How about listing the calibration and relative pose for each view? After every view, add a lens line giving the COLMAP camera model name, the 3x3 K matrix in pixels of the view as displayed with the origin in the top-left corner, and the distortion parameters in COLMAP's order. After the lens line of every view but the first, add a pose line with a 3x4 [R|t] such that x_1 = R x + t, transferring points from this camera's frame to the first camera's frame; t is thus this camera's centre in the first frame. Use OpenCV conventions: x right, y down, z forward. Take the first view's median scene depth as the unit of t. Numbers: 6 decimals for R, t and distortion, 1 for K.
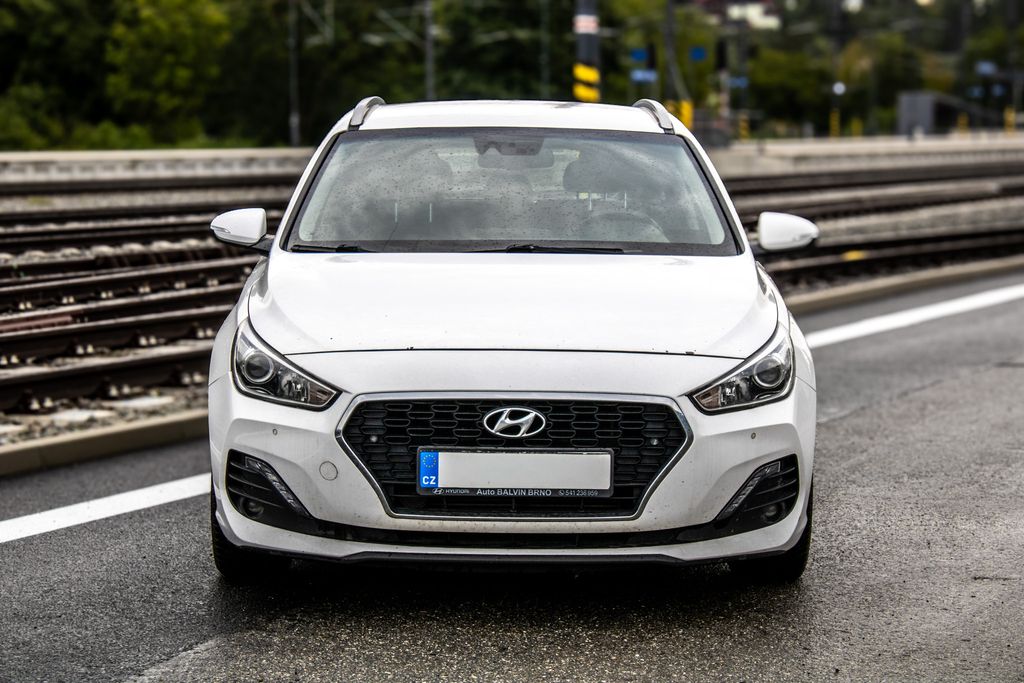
lens RADIAL K [[2847.8, 0, 510.6], [0, 2847.8, 340.6], [0, 0, 1]] dist [0.052561, 0.000000]
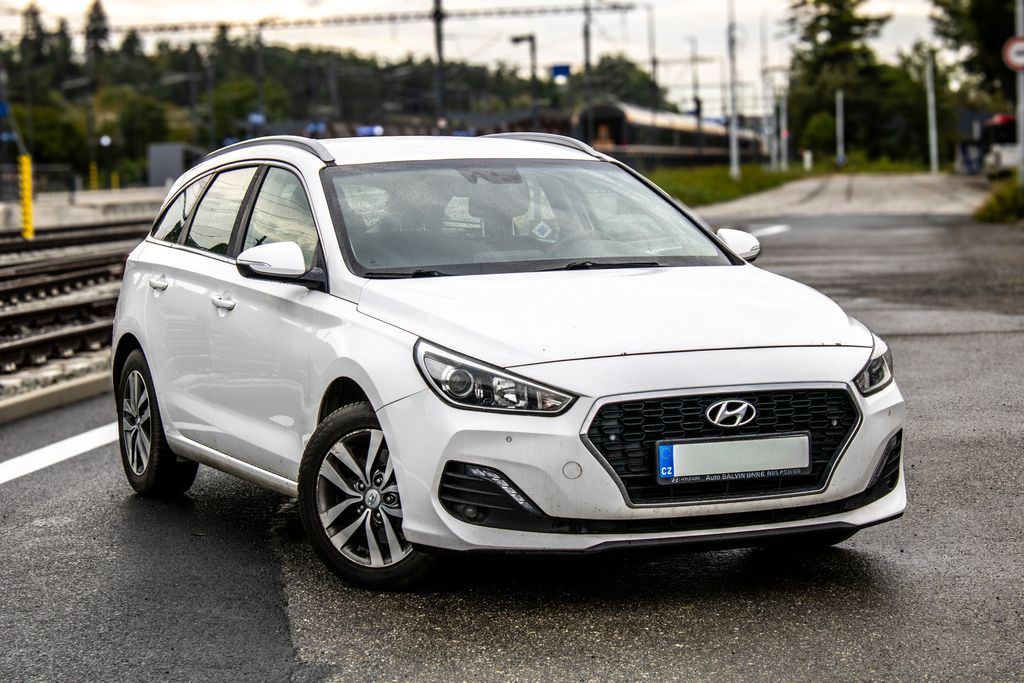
lens RADIAL K [[2847.8, 0, 507.9], [0, 2847.8, 339.5], [0, 0, 1]] dist [0.052561, 0.000000]
pose [[0.897593, -0.053822, 0.437528, -0.561112], [0.063954, 0.997917, -0.008443, 0.003681], [-0.436162, 0.035560, 0.899165, 0.034445]]
